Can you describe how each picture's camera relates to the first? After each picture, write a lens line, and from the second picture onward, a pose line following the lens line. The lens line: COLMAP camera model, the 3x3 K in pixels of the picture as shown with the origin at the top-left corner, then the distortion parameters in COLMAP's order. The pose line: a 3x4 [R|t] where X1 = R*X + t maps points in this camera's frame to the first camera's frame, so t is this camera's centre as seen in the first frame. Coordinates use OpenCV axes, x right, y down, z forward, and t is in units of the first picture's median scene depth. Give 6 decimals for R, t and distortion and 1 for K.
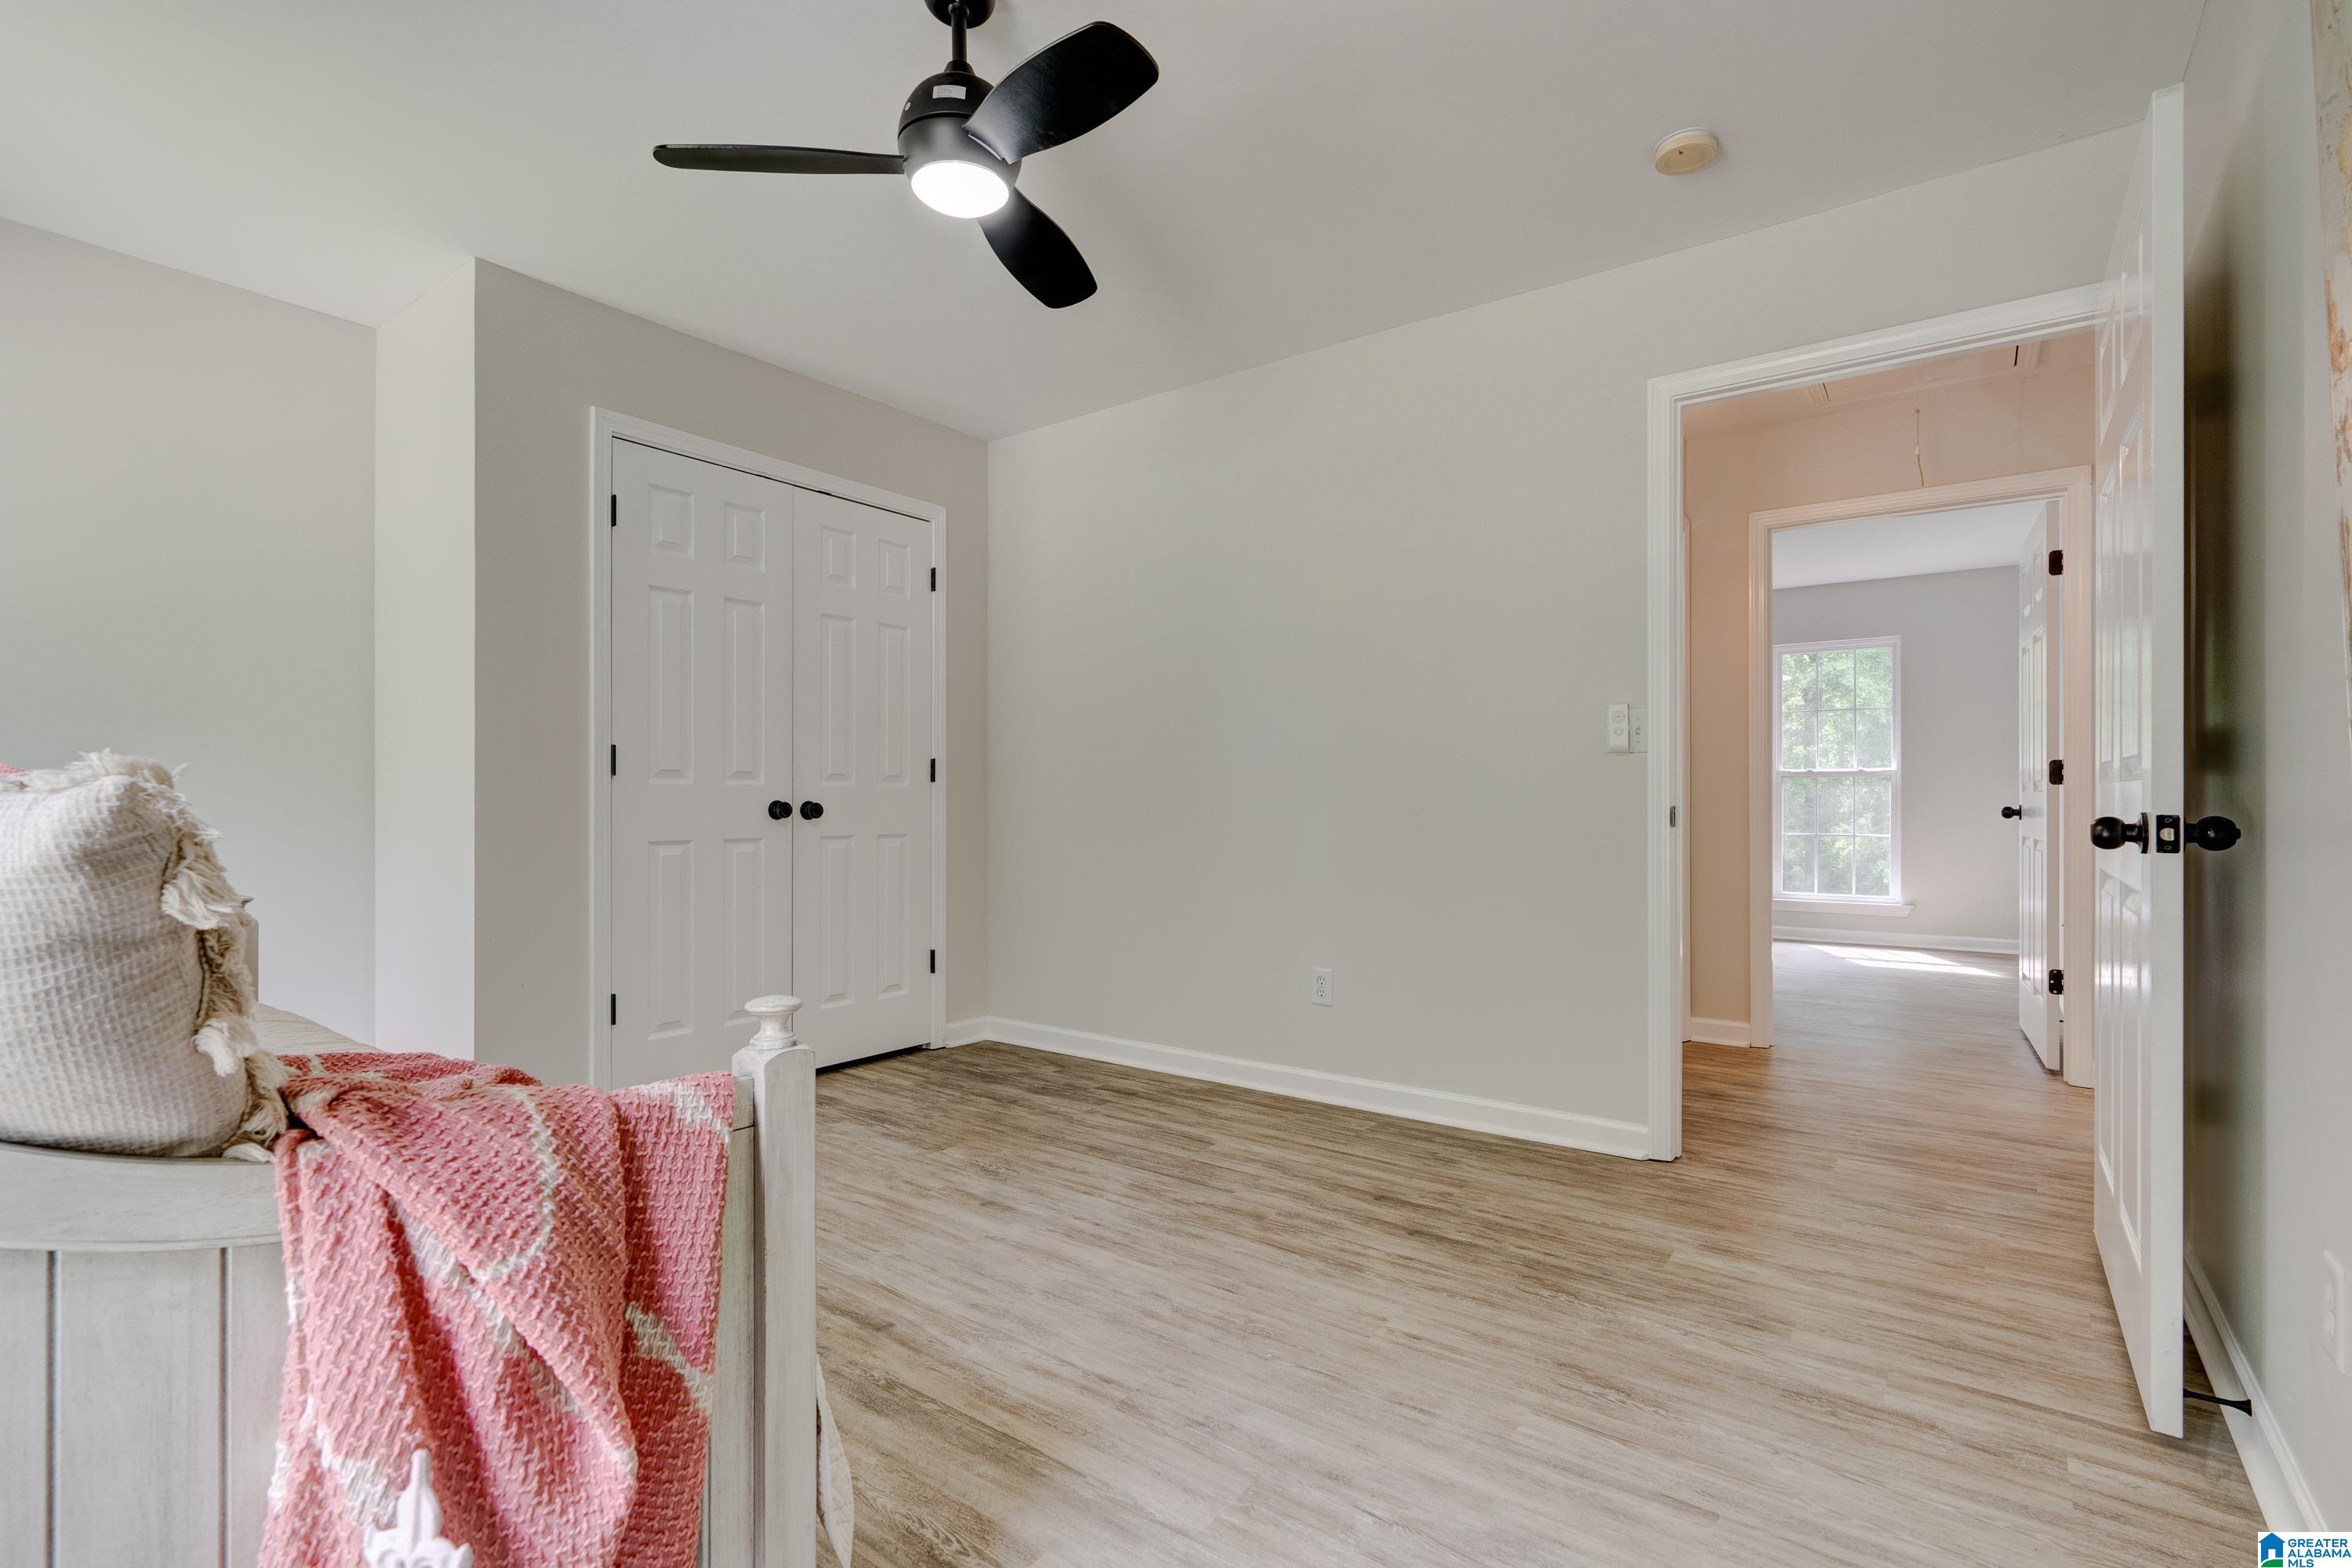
lens RADIAL K [[1075.3, 0, 1184.4], [0, 1075.3, 791.9], [0, 0, 1]] dist [-0.007849, 0.001665]
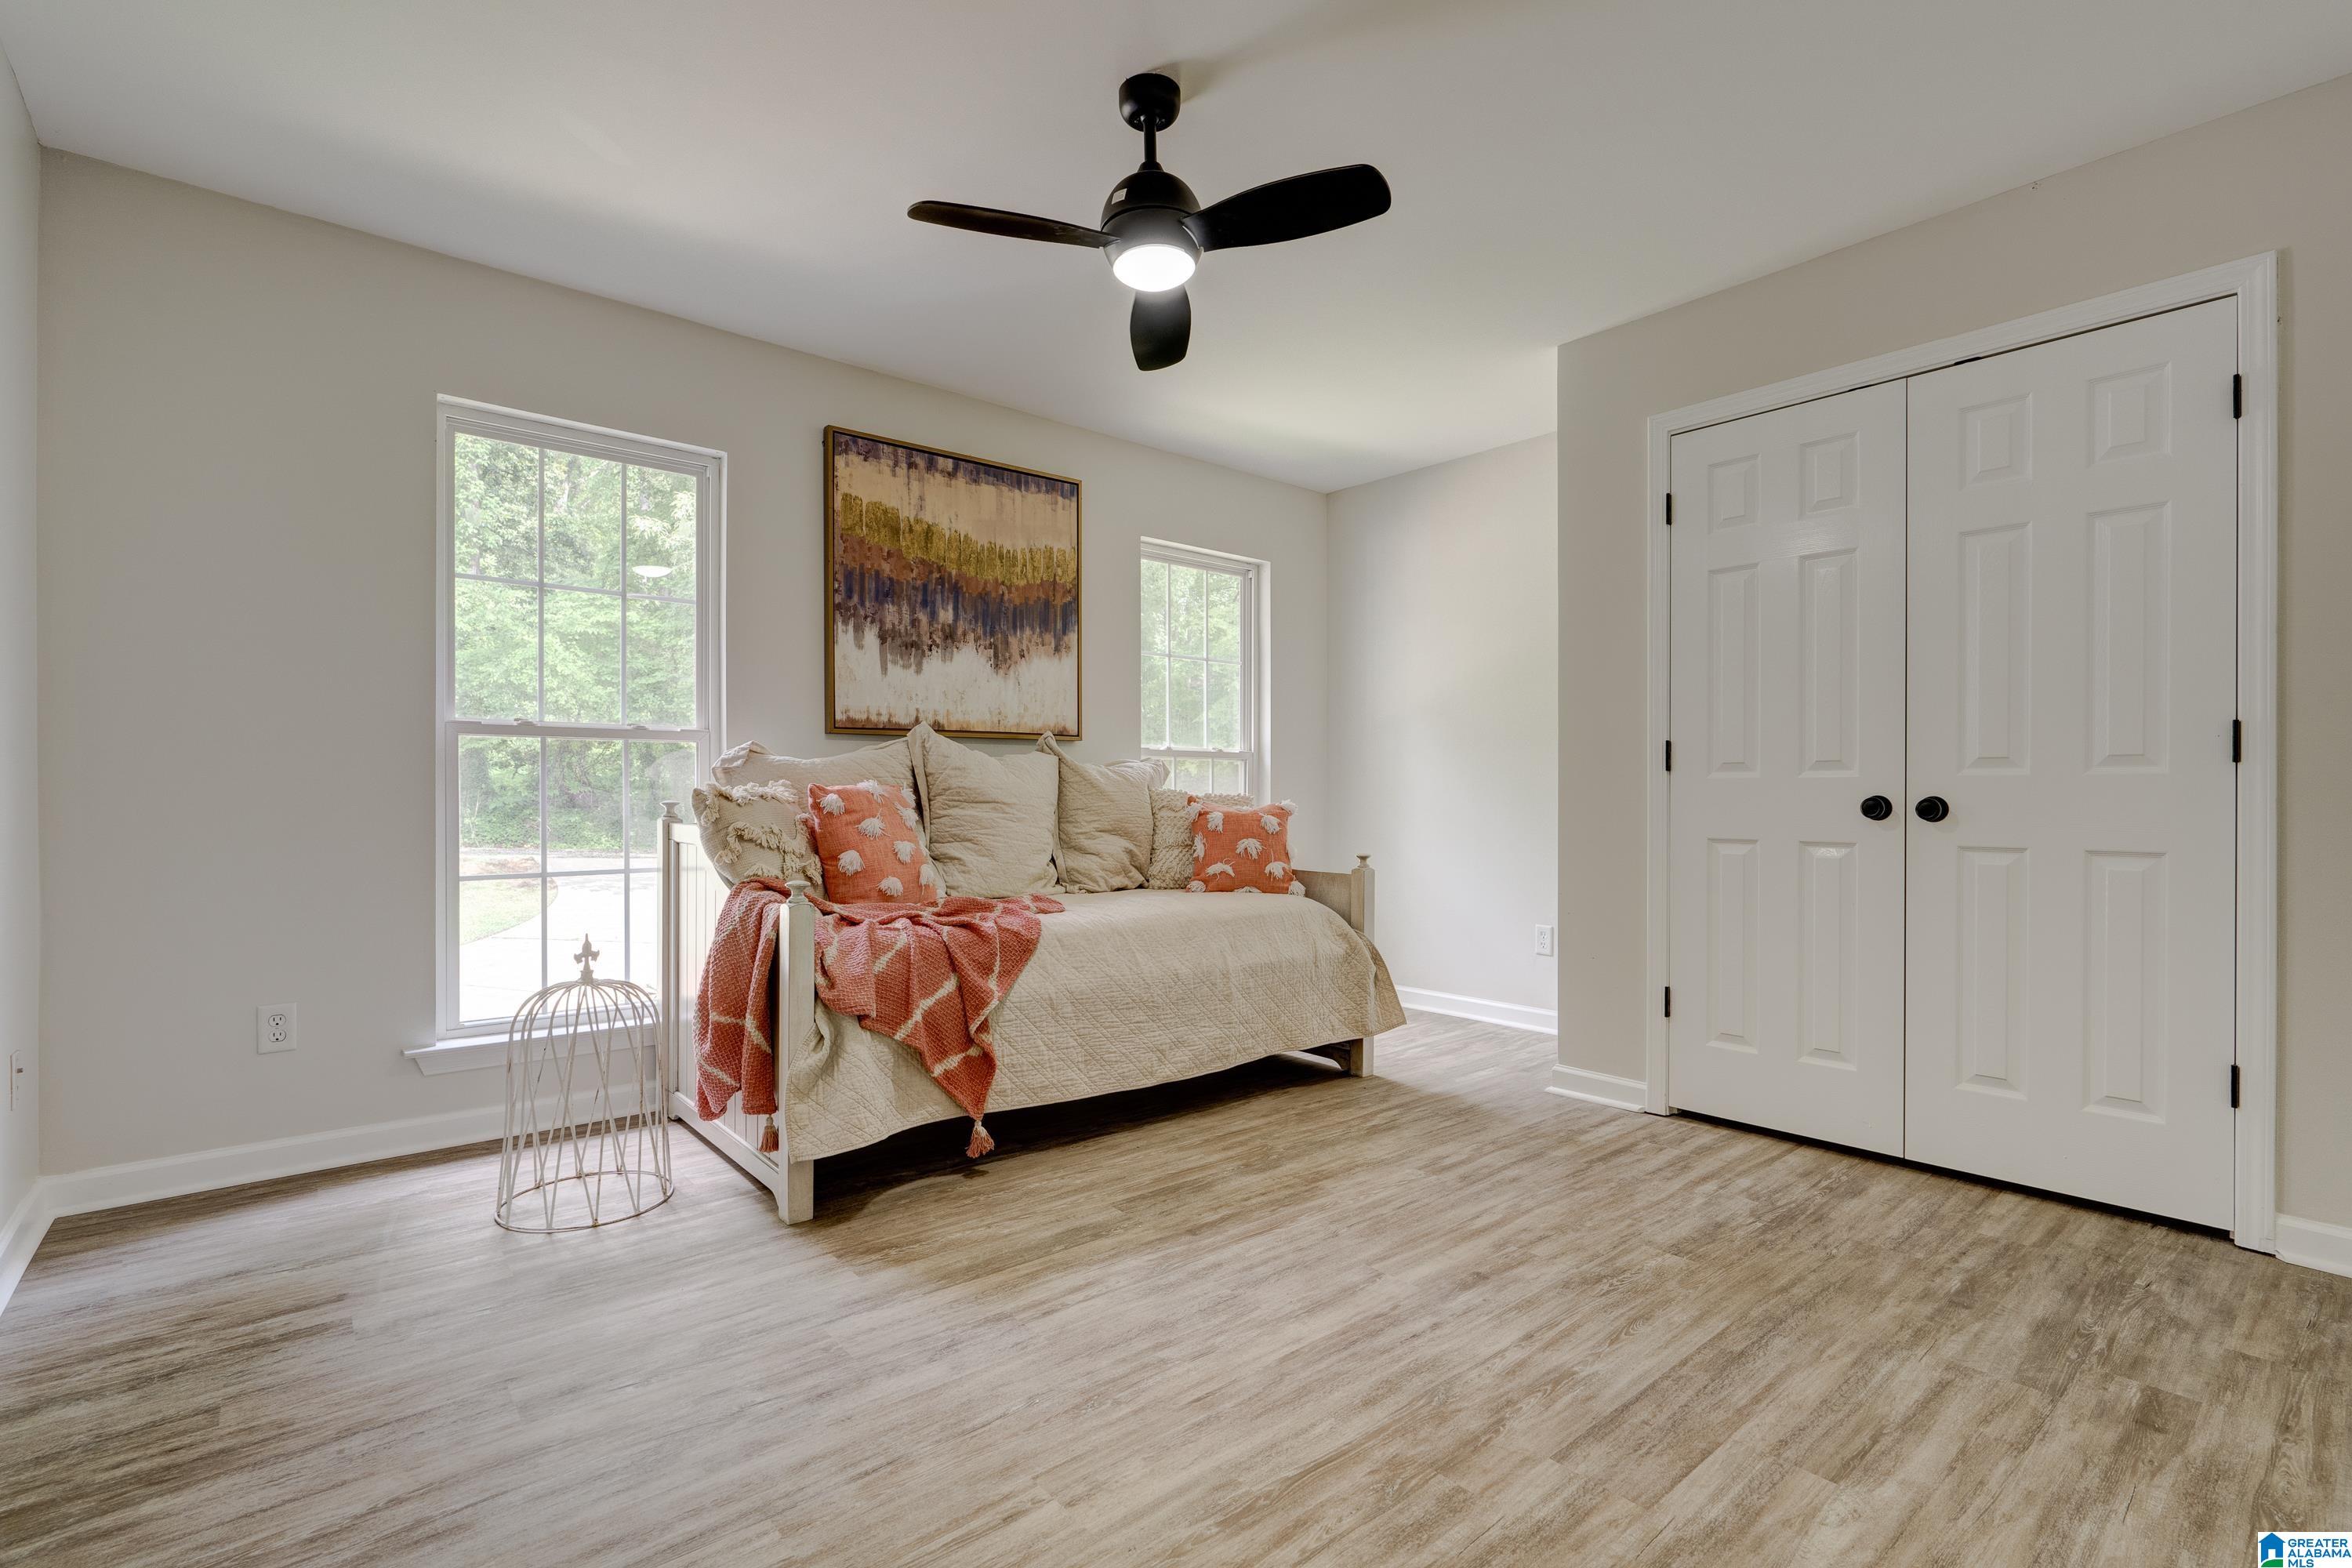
lens RADIAL K [[1075.3, 0, 1189.2], [0, 1075.3, 789.1], [0, 0, 1]] dist [-0.007849, 0.001665]
pose [[-0.220052, -0.008038, -0.975455, 0.569640], [0.005436, 0.999940, -0.009466, 0.009180], [0.975473, -0.007385, -0.219995, 0.803696]]
